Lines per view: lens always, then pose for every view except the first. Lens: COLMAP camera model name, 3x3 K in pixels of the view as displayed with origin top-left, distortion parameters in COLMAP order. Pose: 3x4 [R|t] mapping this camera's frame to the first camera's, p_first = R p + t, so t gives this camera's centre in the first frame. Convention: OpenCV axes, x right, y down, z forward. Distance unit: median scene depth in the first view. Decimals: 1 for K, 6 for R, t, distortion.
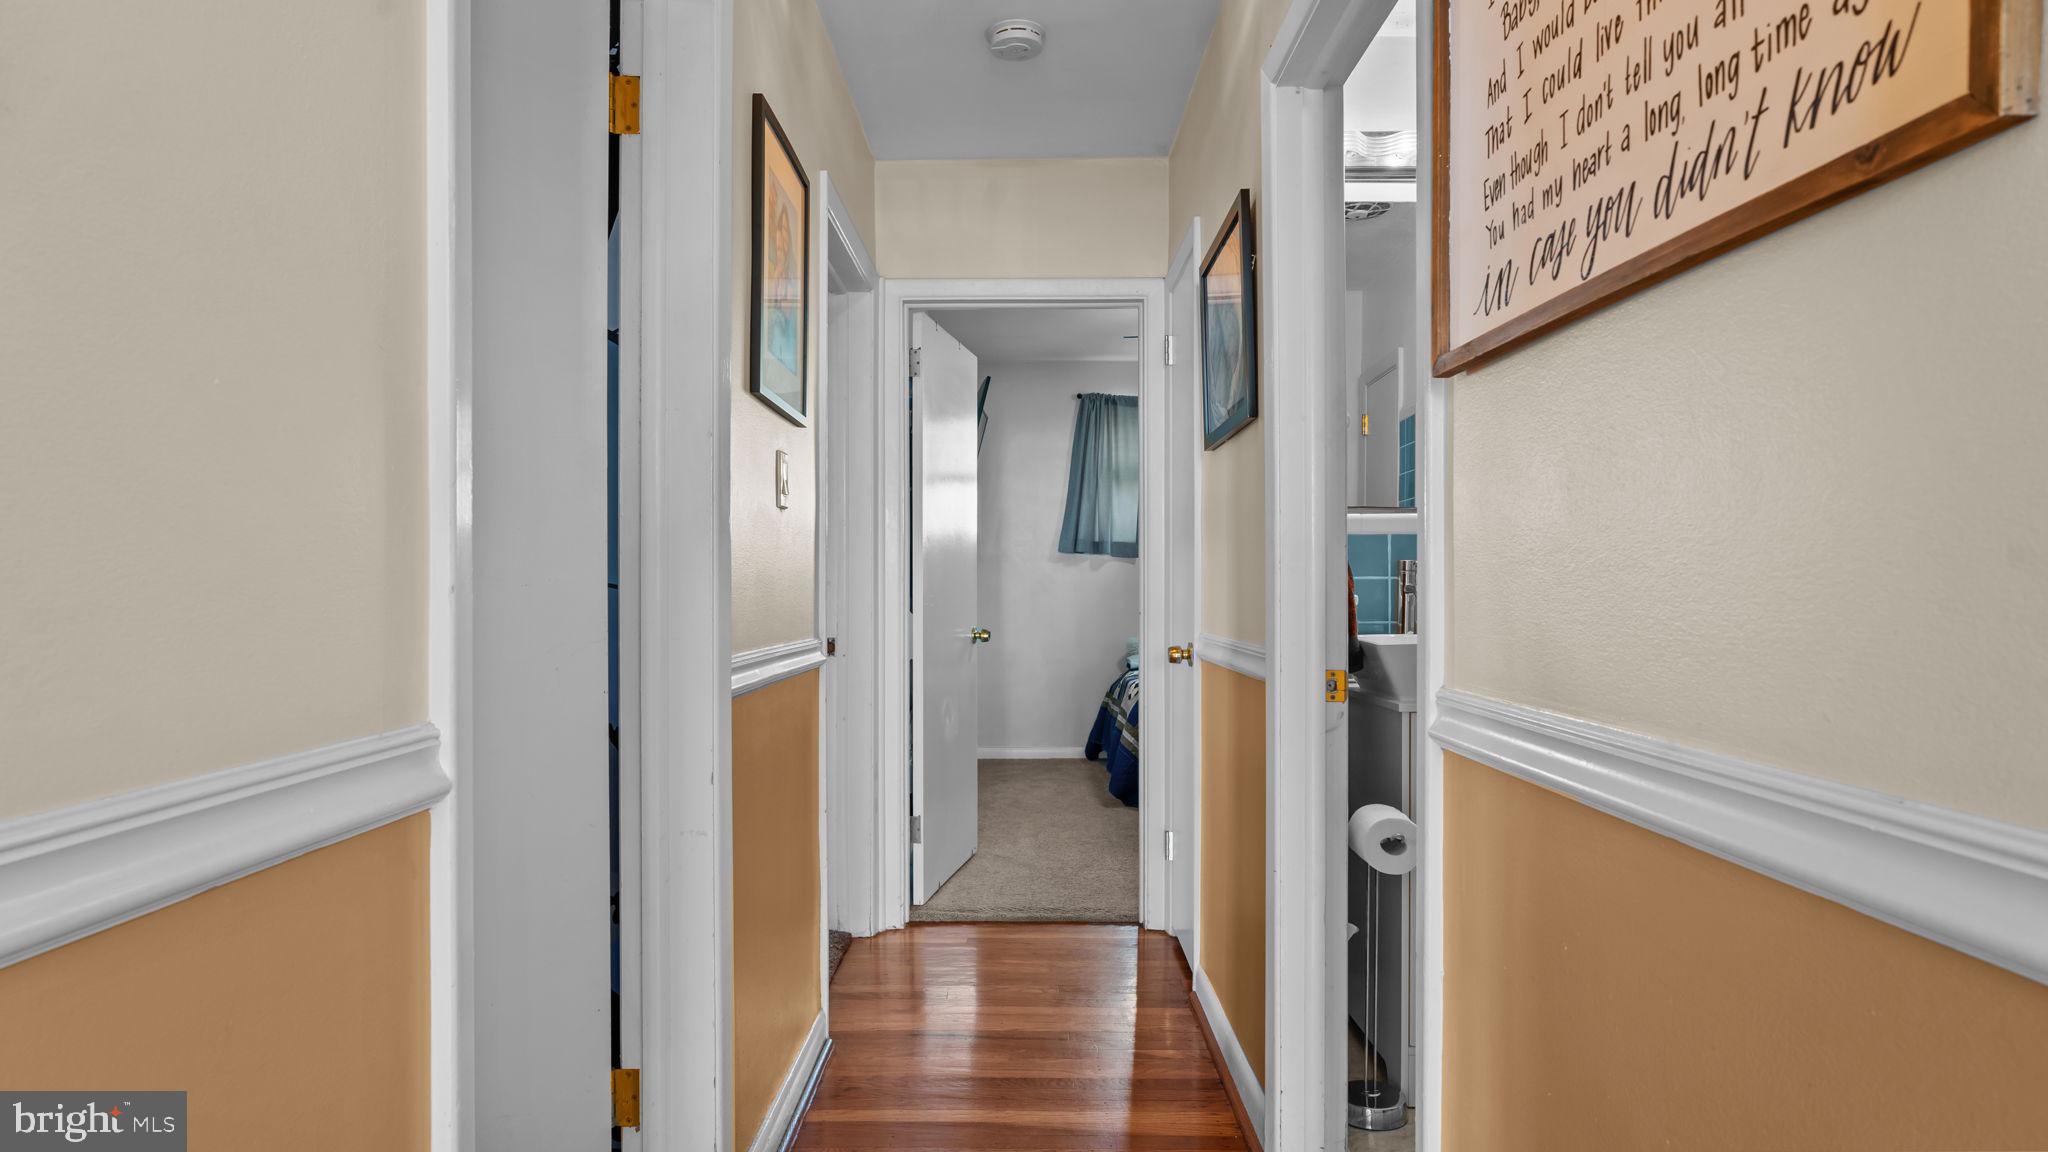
lens RADIAL K [[1121.3, 0, 1023.5], [0, 1121.3, 590.9], [0, 0, 1]] dist [-0.001055, -0.000055]
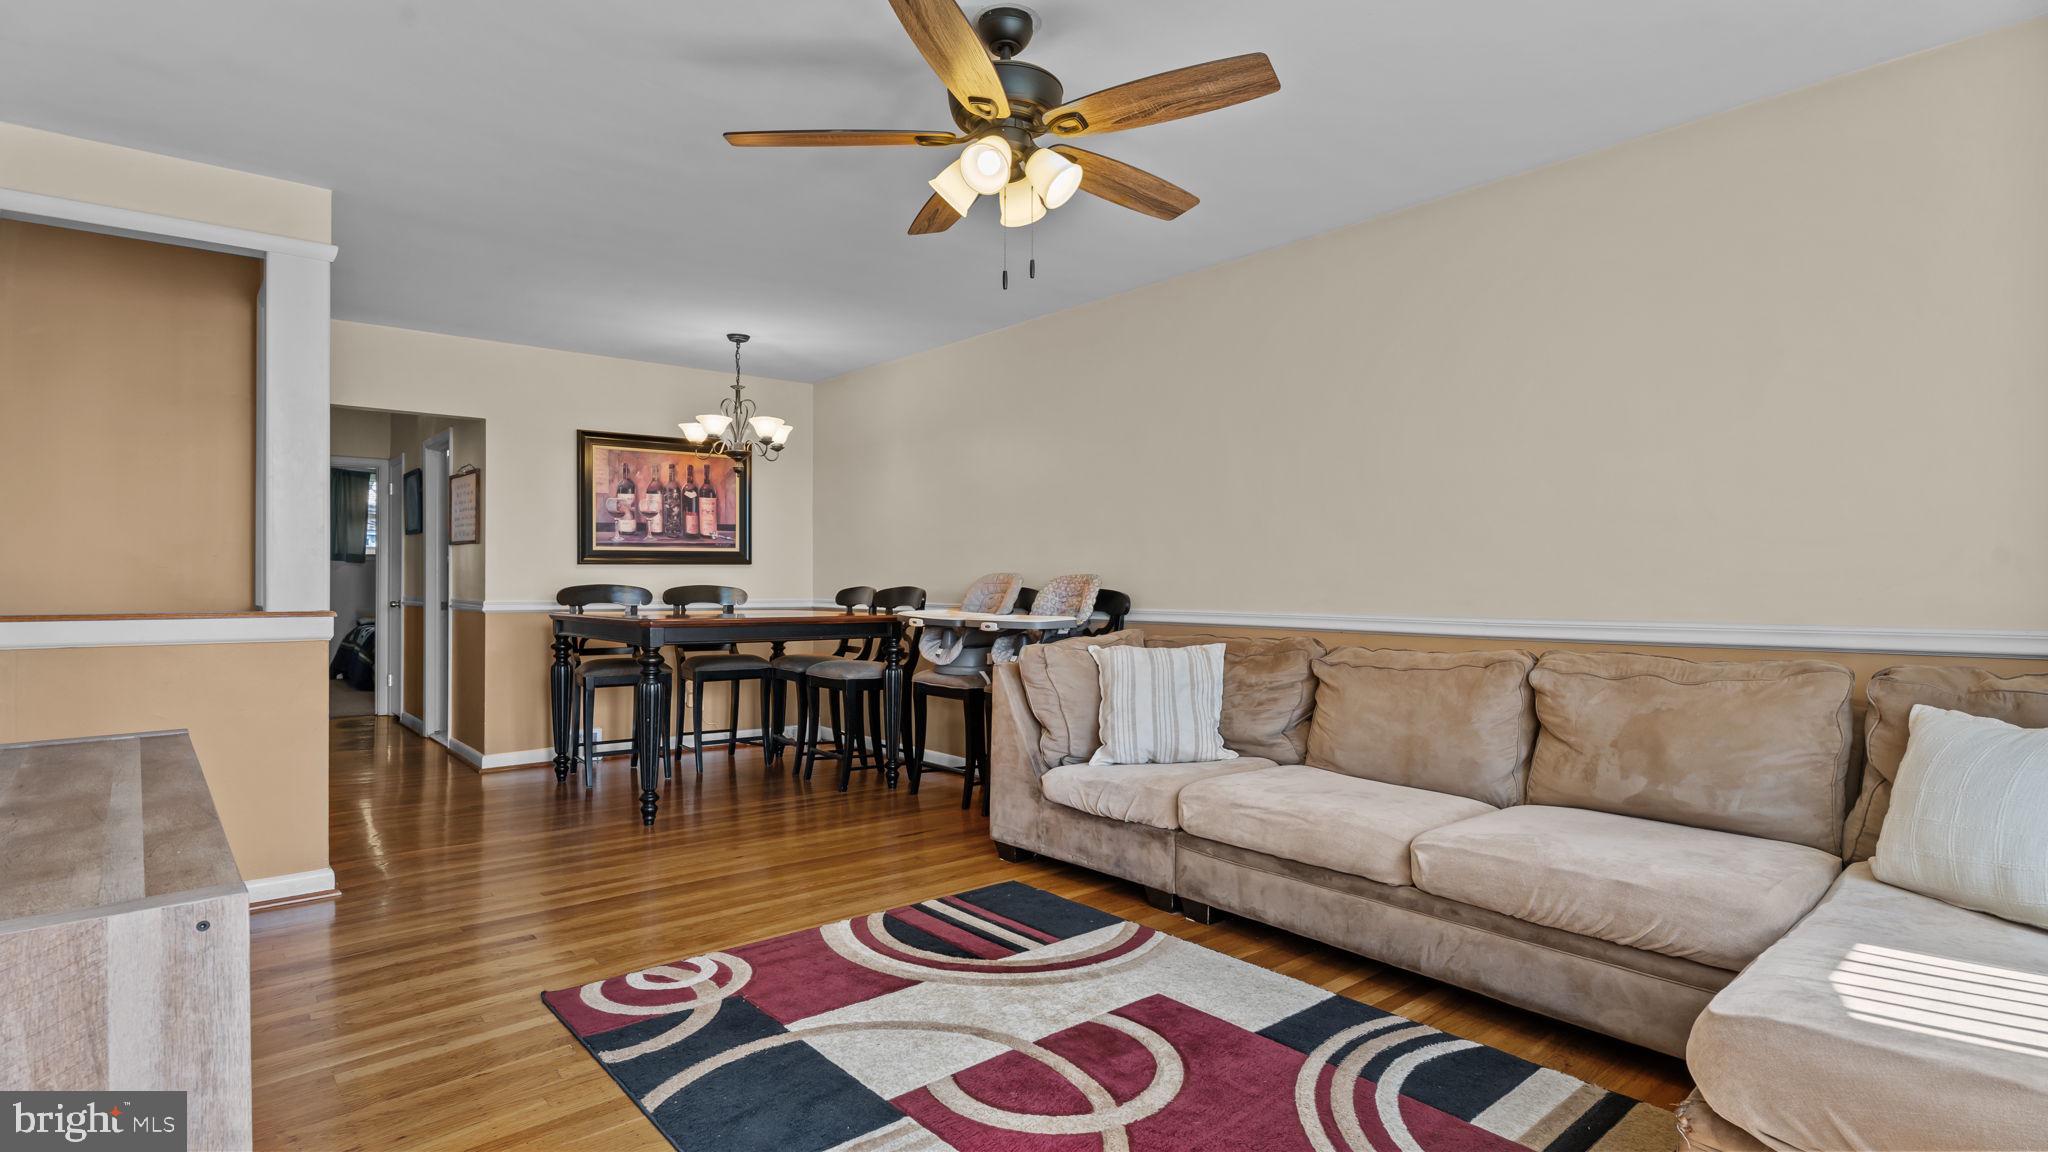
lens RADIAL K [[994.0, 0, 1024.0], [0, 994.0, 576.0], [0, 0, 1]] dist [-0.002249, -0.000134]
pose [[0.758020, 0.004660, 0.652214, -0.142778], [-0.000477, 0.999978, -0.006591, 0.000217], [-0.652231, 0.004685, 0.758006, -0.943702]]
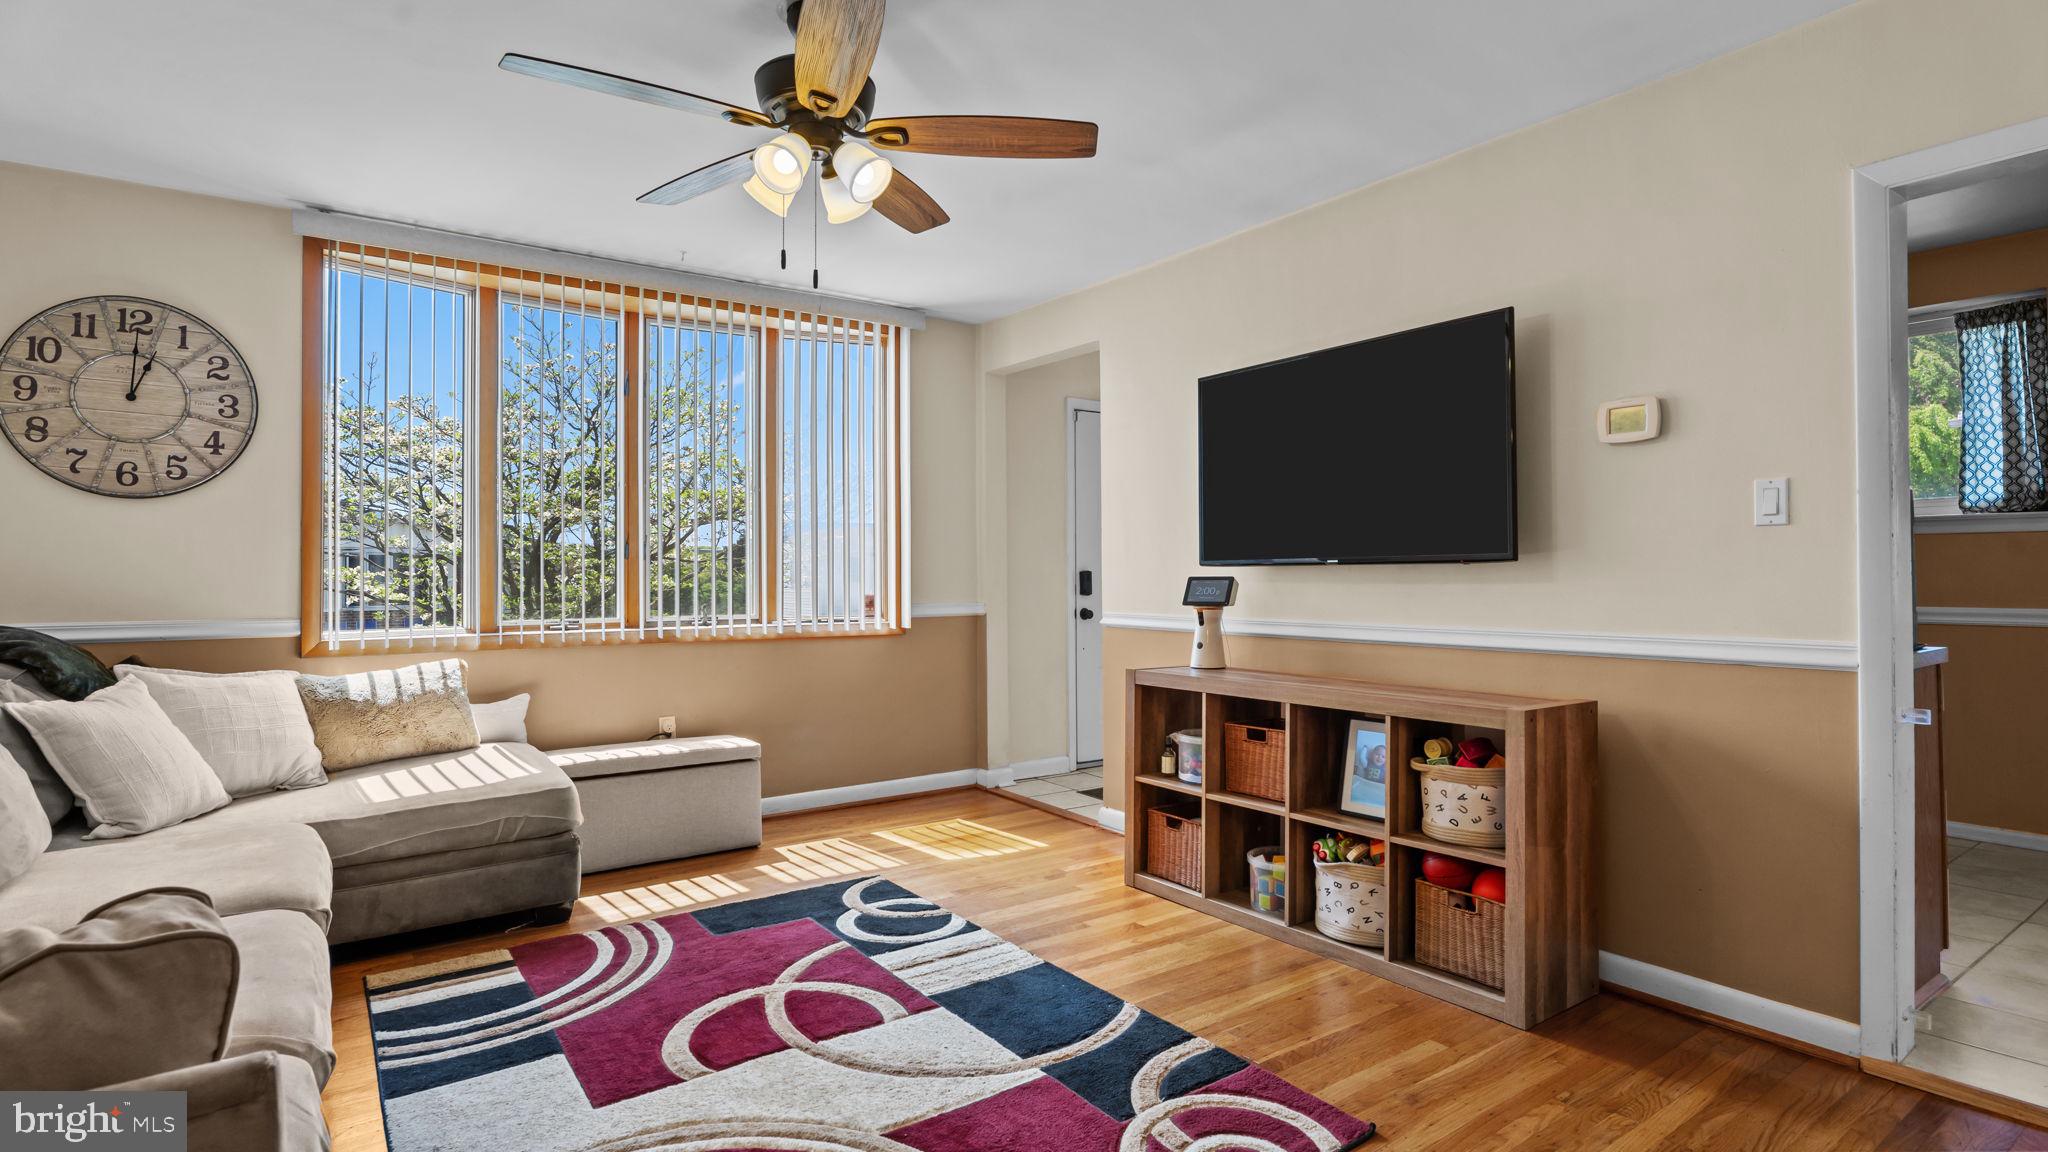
lens RADIAL K [[994.0, 0, 1024.0], [0, 994.0, 576.0], [0, 0, 1]] dist [-0.002249, -0.000134]
pose [[-0.815043, 0.001825, -0.579397, 0.246935], [0.002521, 0.999997, -0.000397, -0.004696], [0.579395, -0.001784, -0.815045, -0.311086]]
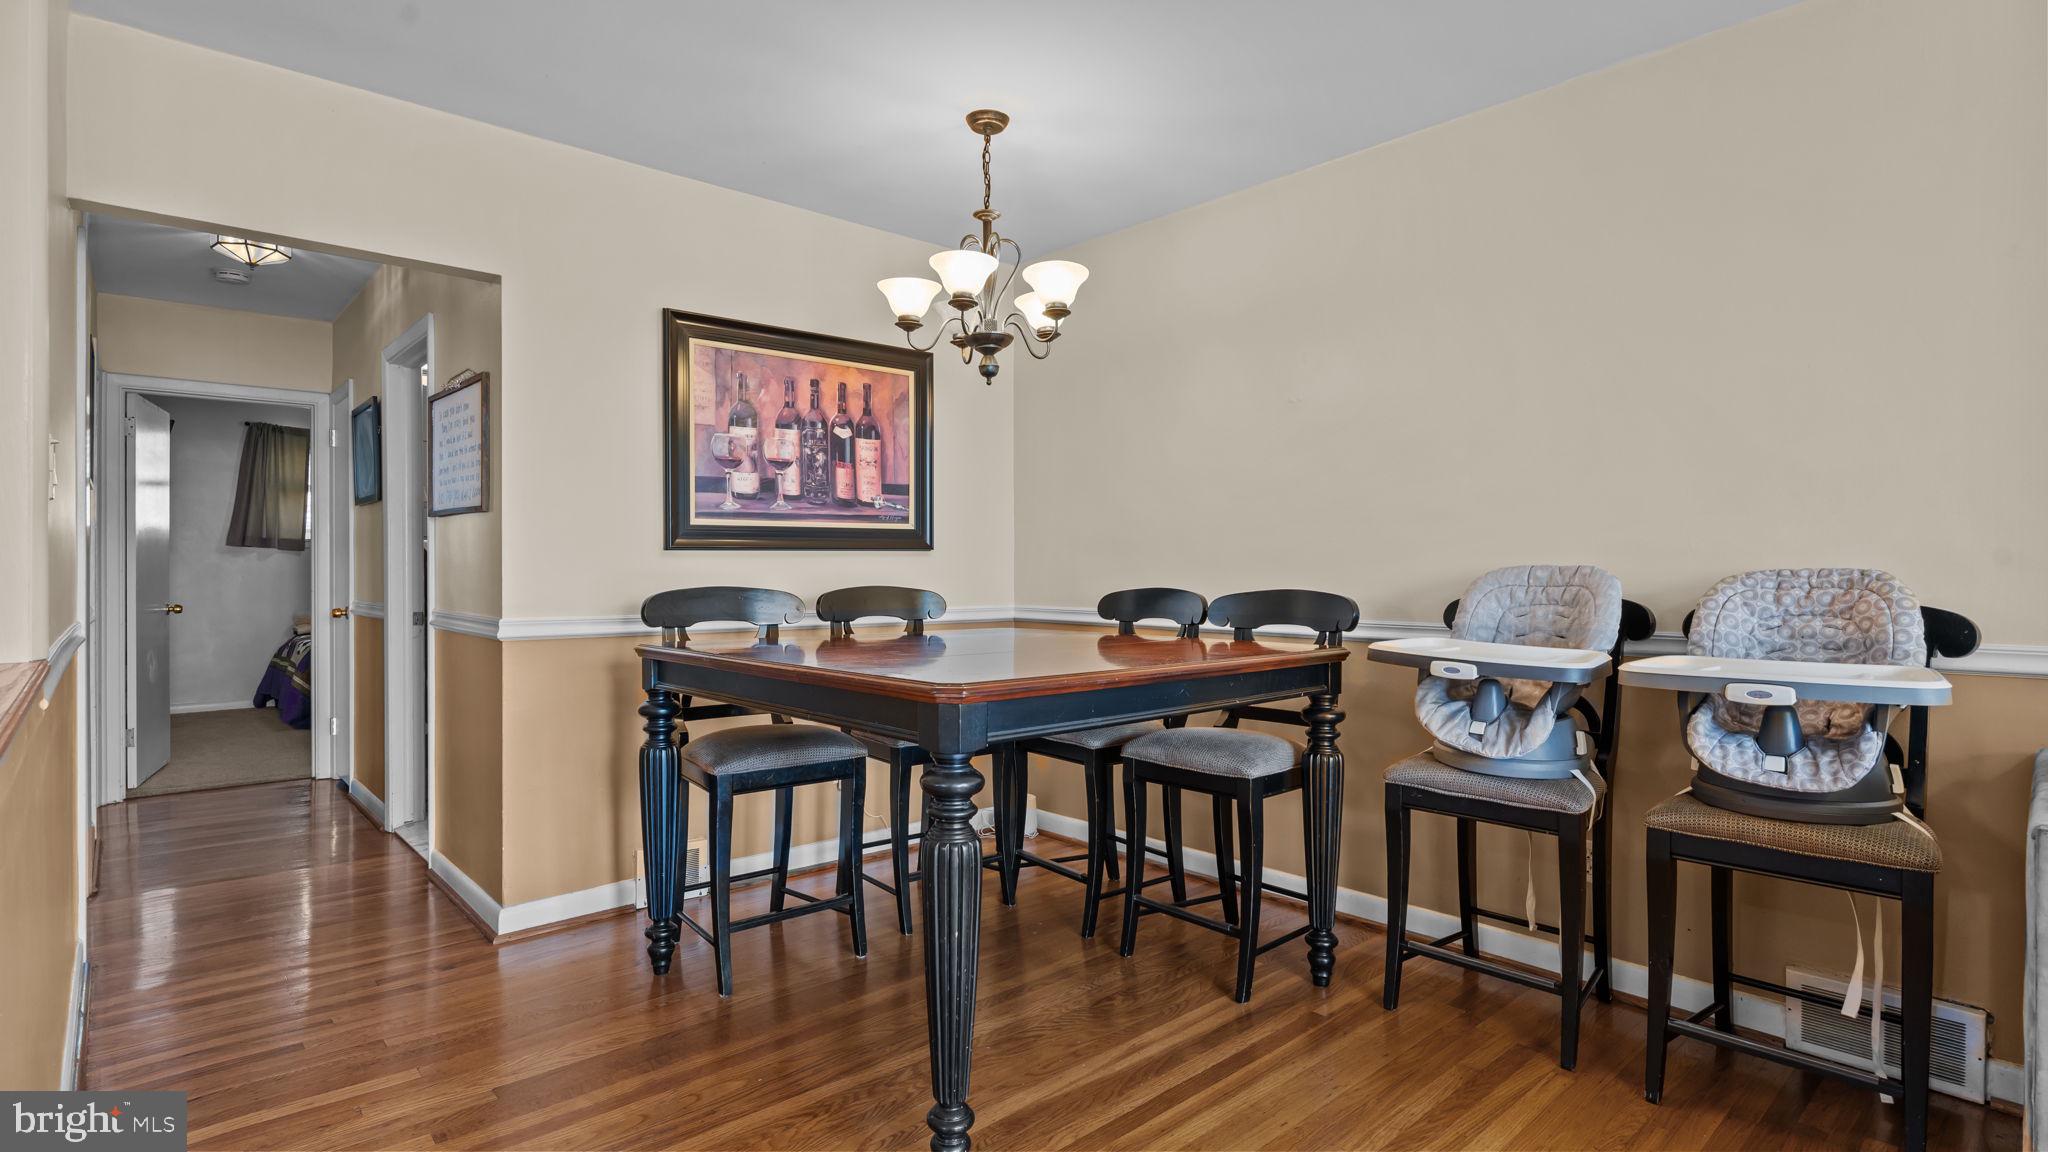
lens RADIAL K [[994.0, 0, 1024.0], [0, 994.0, 576.0], [0, 0, 1]] dist [-0.002249, -0.000134]
pose [[0.739323, -0.003516, 0.673342, -0.061849], [0.000318, 0.999988, 0.004873, -0.005830], [-0.673351, -0.003389, 0.739315, -0.463958]]
